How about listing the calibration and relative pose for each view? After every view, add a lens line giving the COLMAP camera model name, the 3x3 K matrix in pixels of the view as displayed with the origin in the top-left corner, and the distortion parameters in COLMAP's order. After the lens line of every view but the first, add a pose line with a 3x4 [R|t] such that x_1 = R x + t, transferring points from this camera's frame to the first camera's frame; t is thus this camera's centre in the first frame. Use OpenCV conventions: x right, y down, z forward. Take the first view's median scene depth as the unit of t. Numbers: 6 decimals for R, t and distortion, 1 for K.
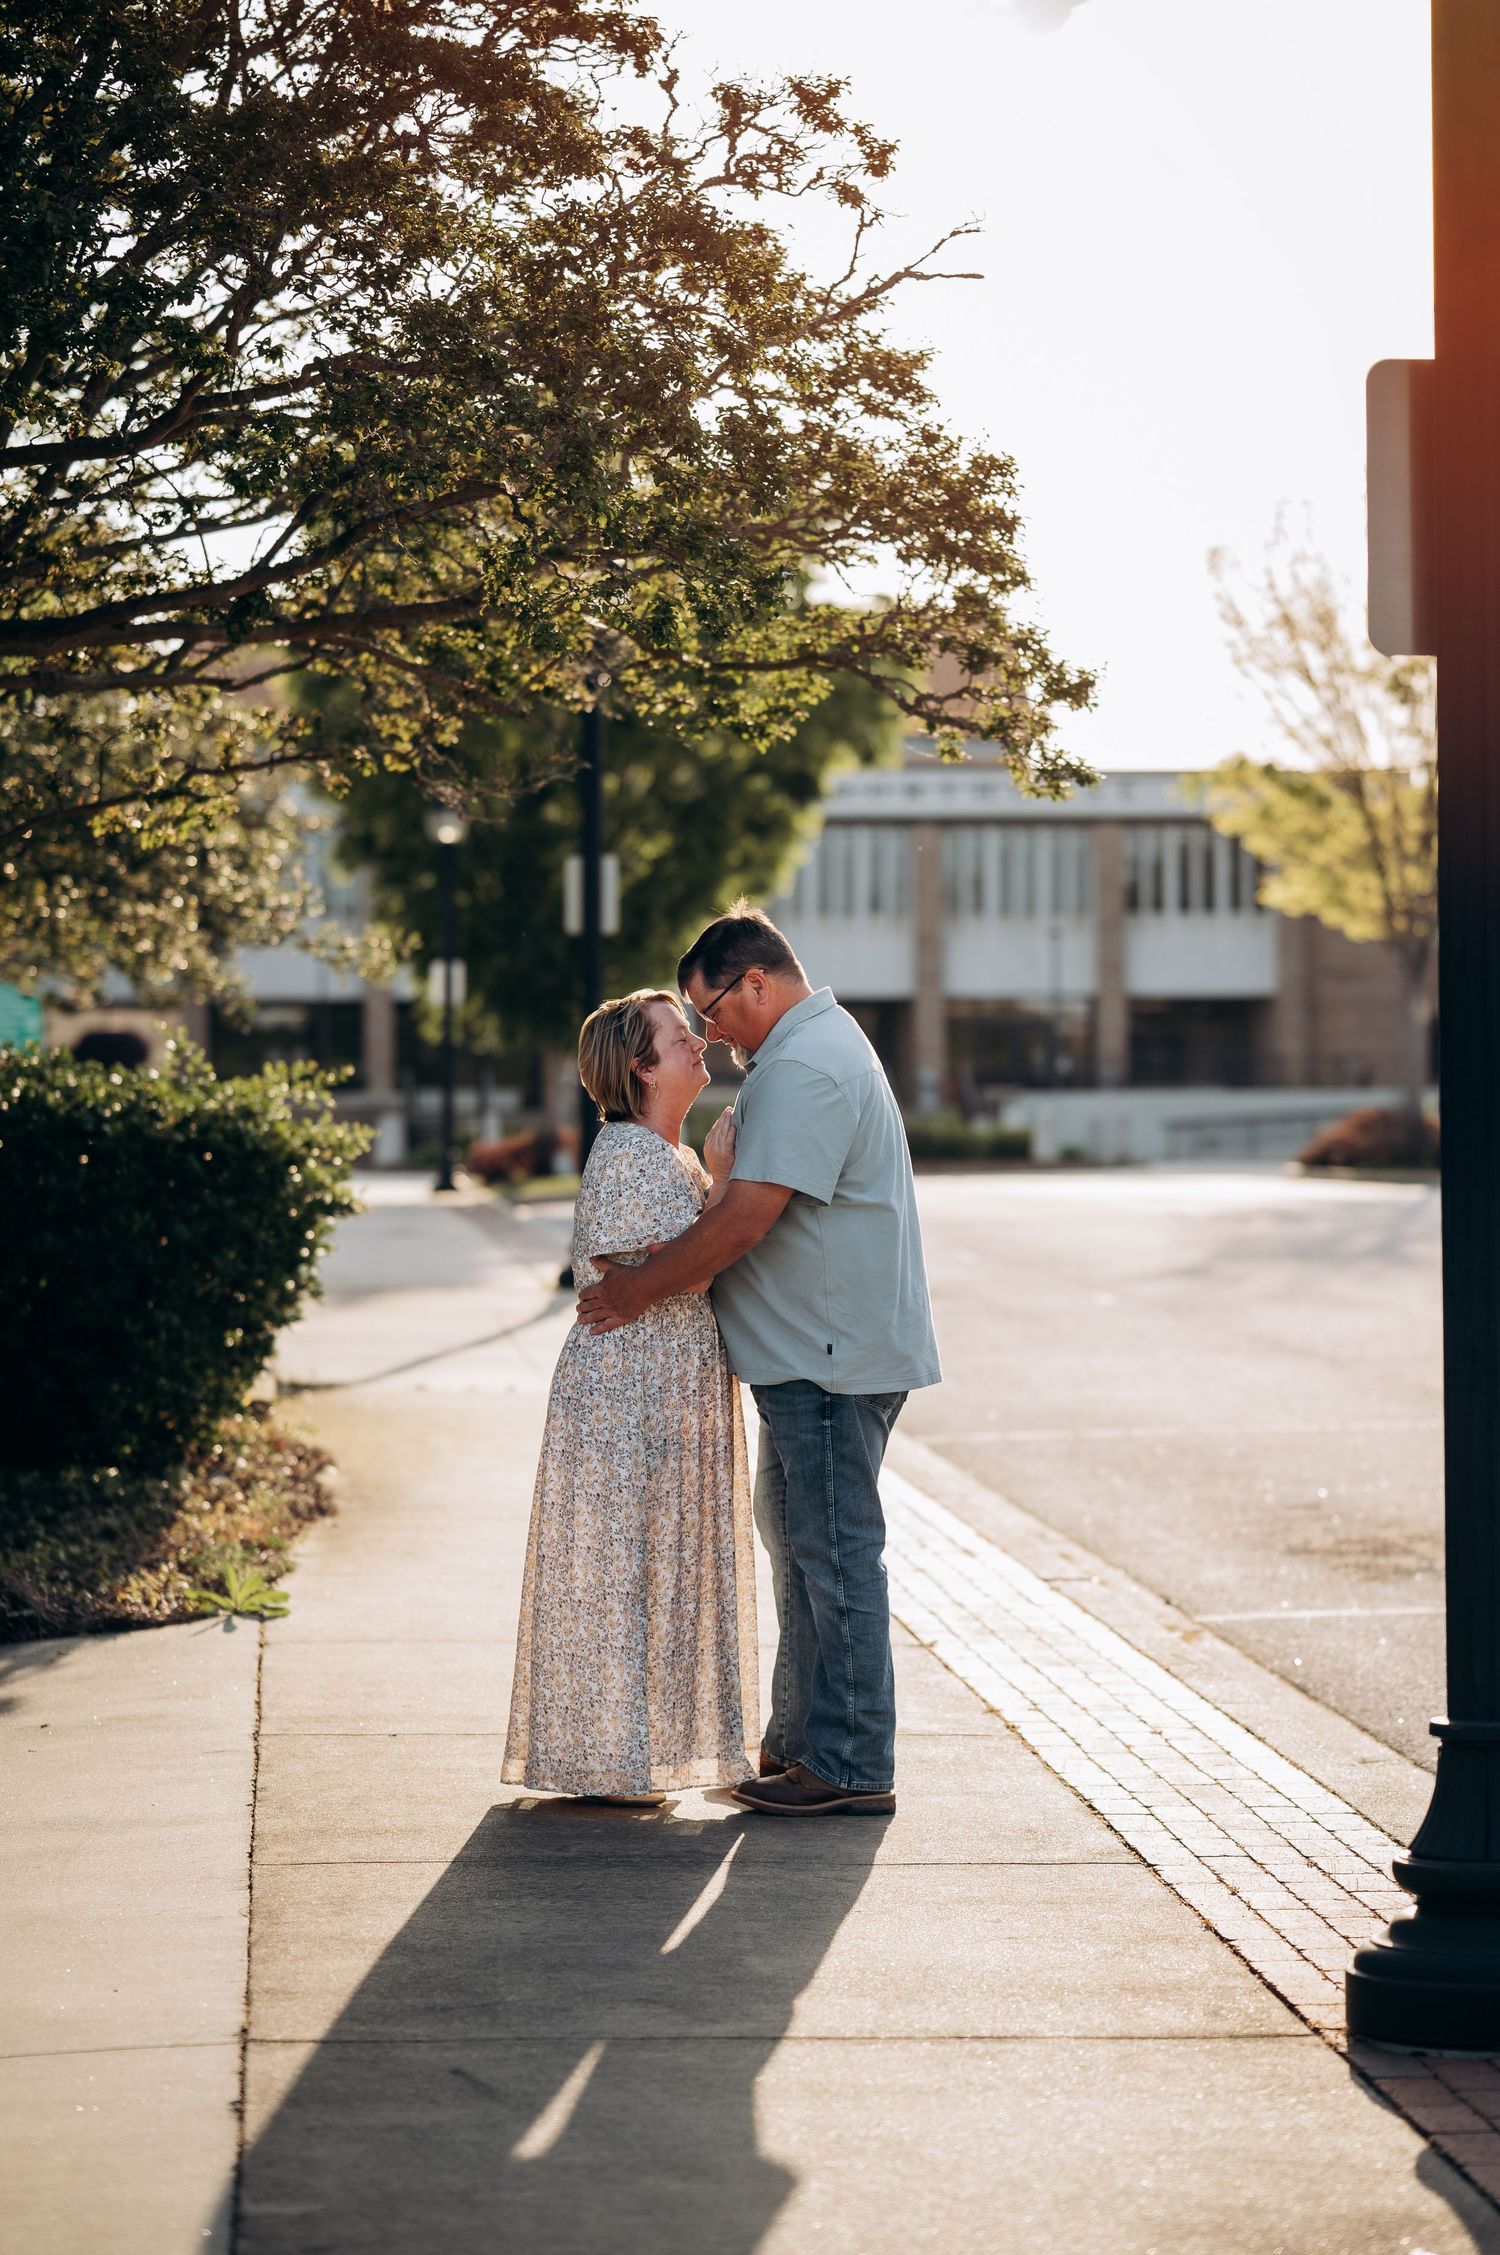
lens RADIAL K [[5355.3, 0, 745.3], [0, 5355.3, 1097.4], [0, 0, 1]] dist [0.065384, -0.869821]
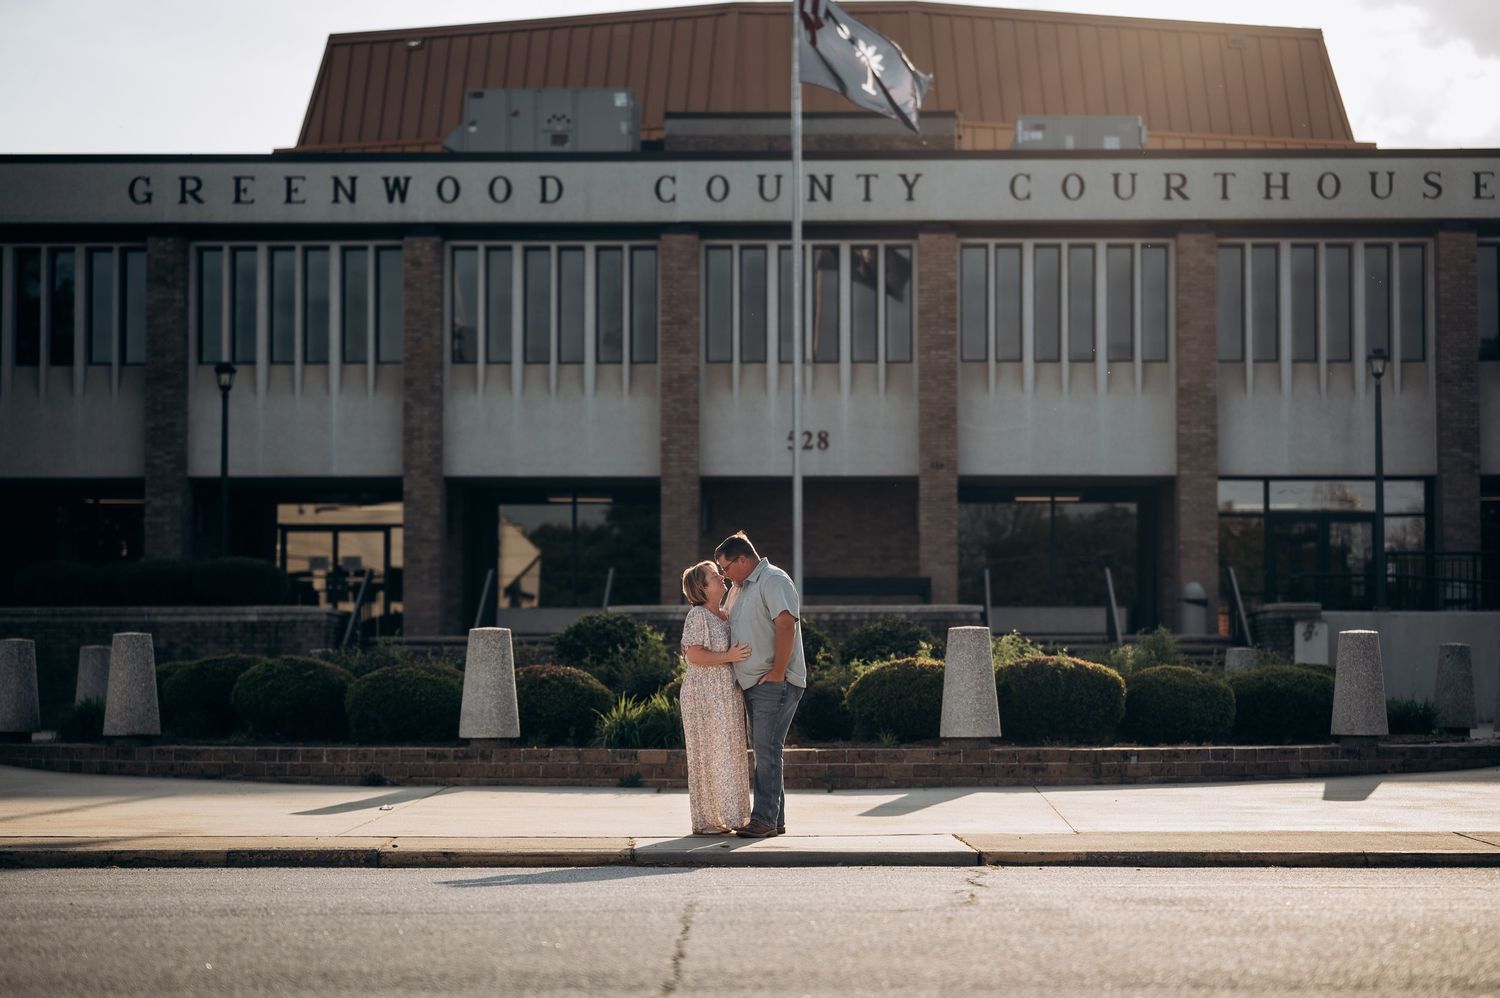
lens RADIAL K [[3592.6, 0, 750.0], [0, 3592.6, 499.0], [0, 0, 1]] dist [-0.090326, -0.226921]
pose [[0.990944, -0.003069, -0.134241, 0.115969], [-0.002002, 0.999290, -0.037627, 0.005226], [0.134261, 0.037555, 0.990234, 1.537225]]
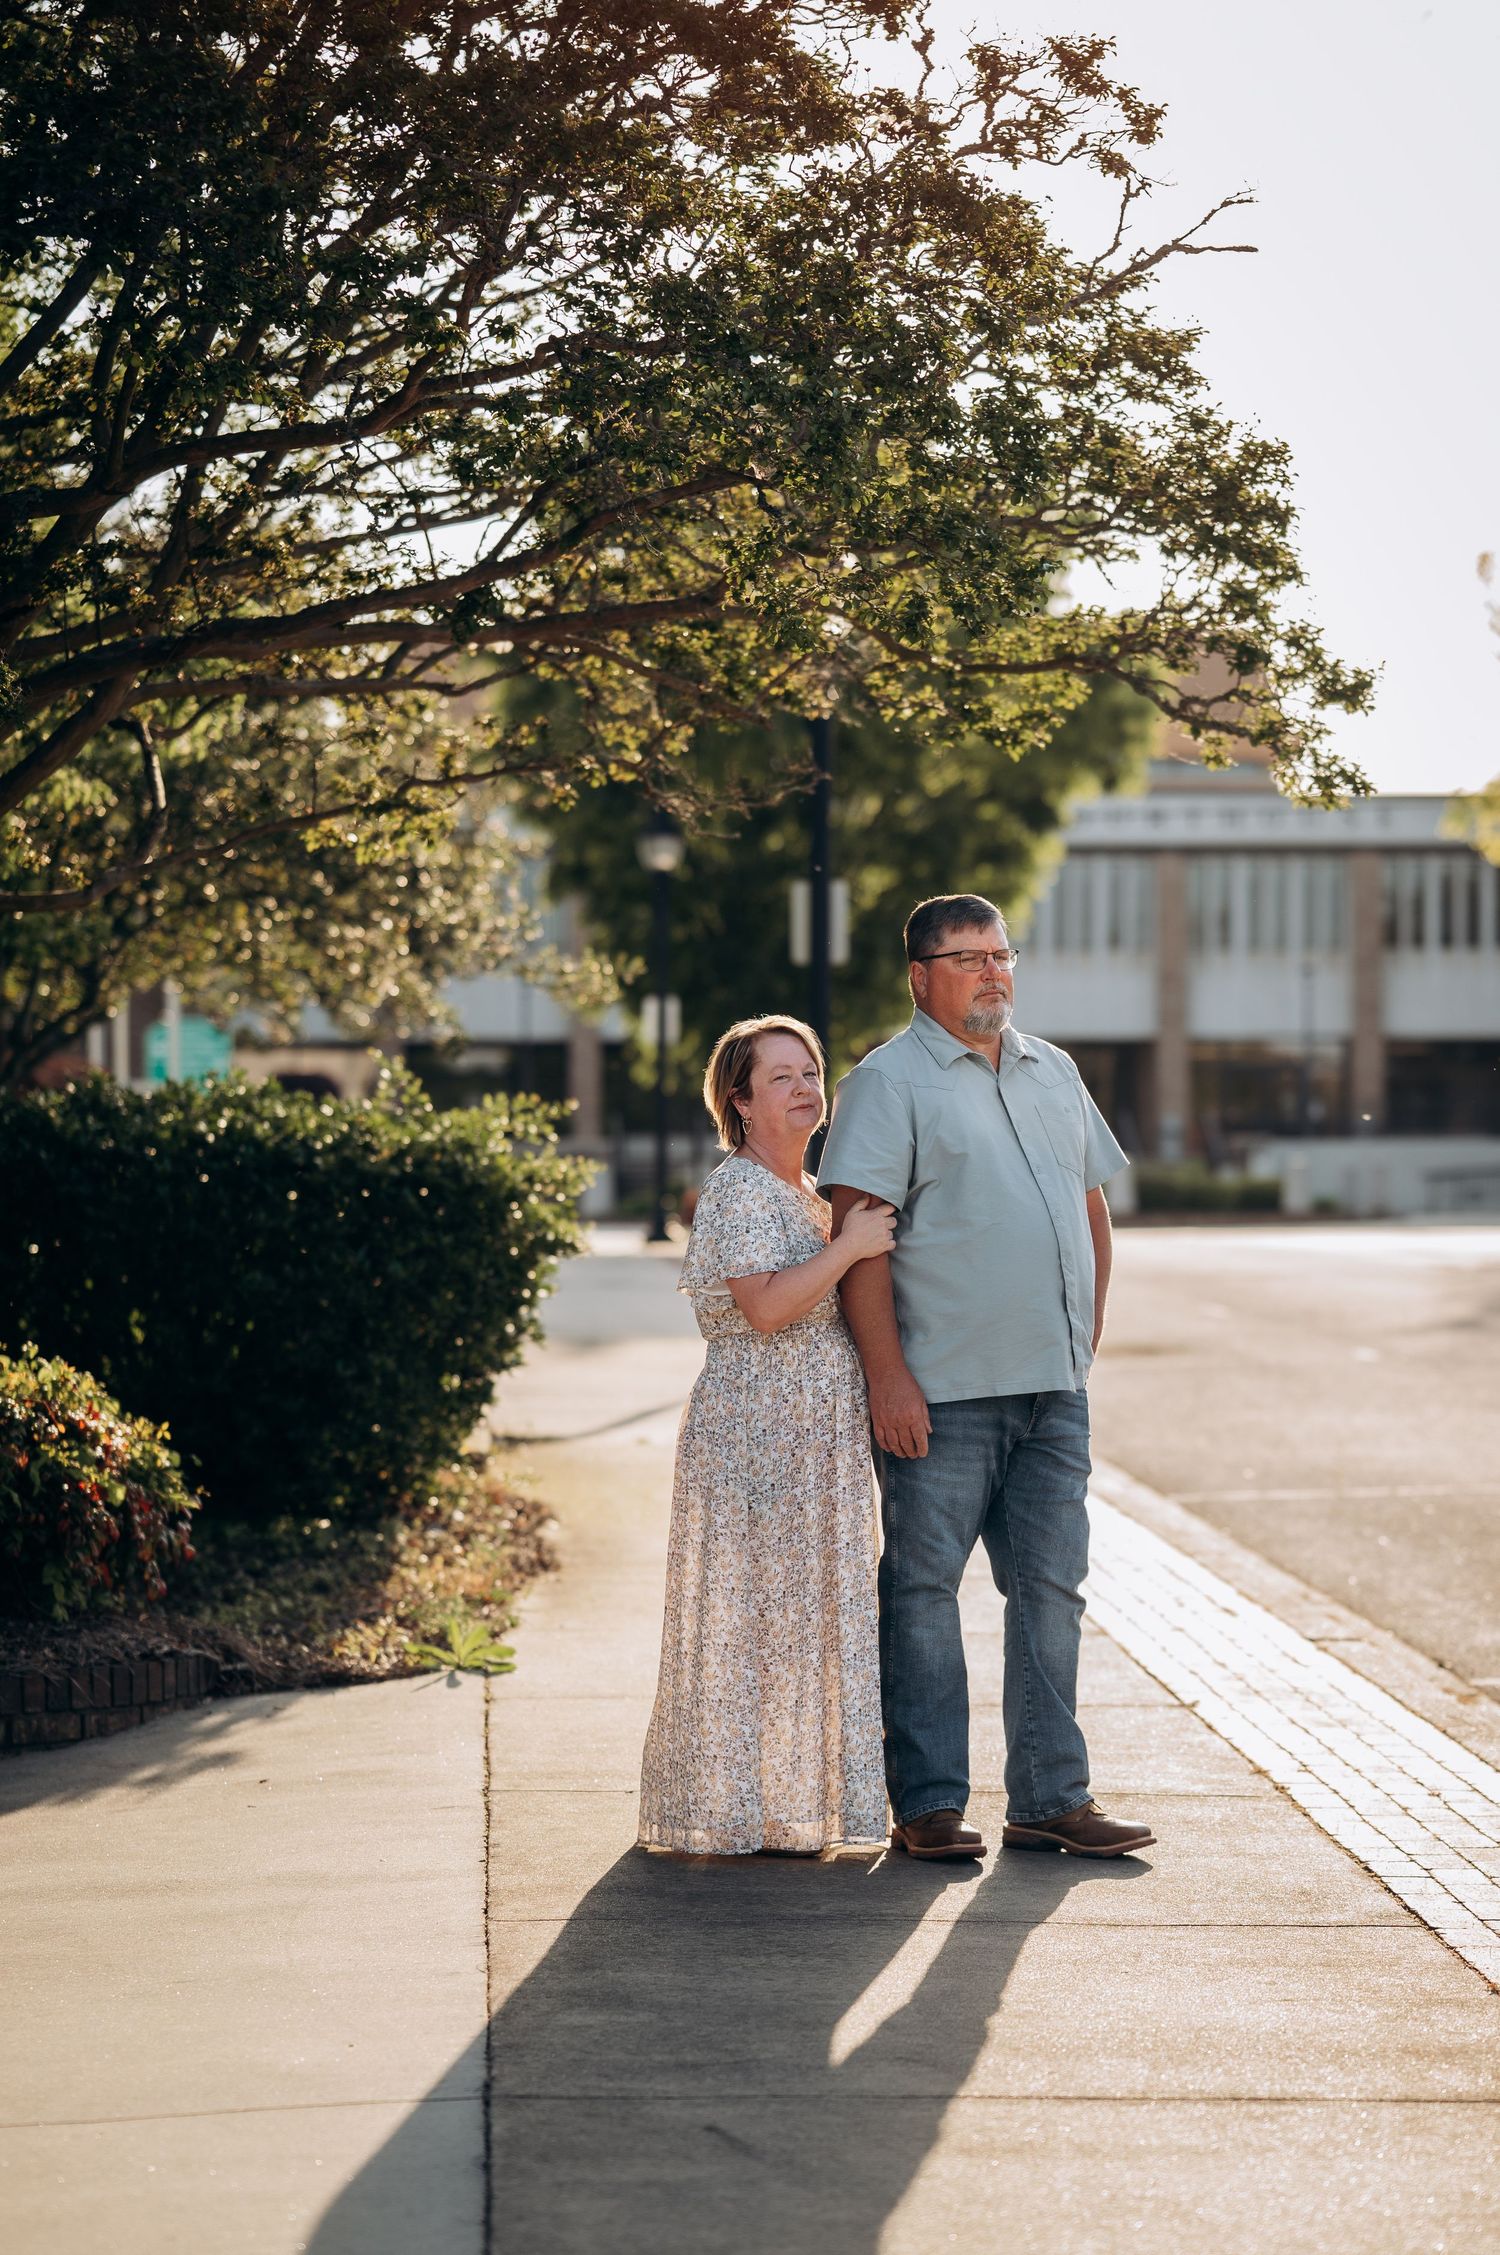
lens RADIAL K [[5726.4, 0, 754.9], [0, 5726.4, 1331.9], [0, 0, 1]] dist [0.021999, -0.374880]
pose [[0.999333, 0.003080, -0.036397, -0.005716], [-0.001954, 0.999519, 0.030947, 0.004974], [0.036475, -0.030856, 0.998858, -0.010222]]
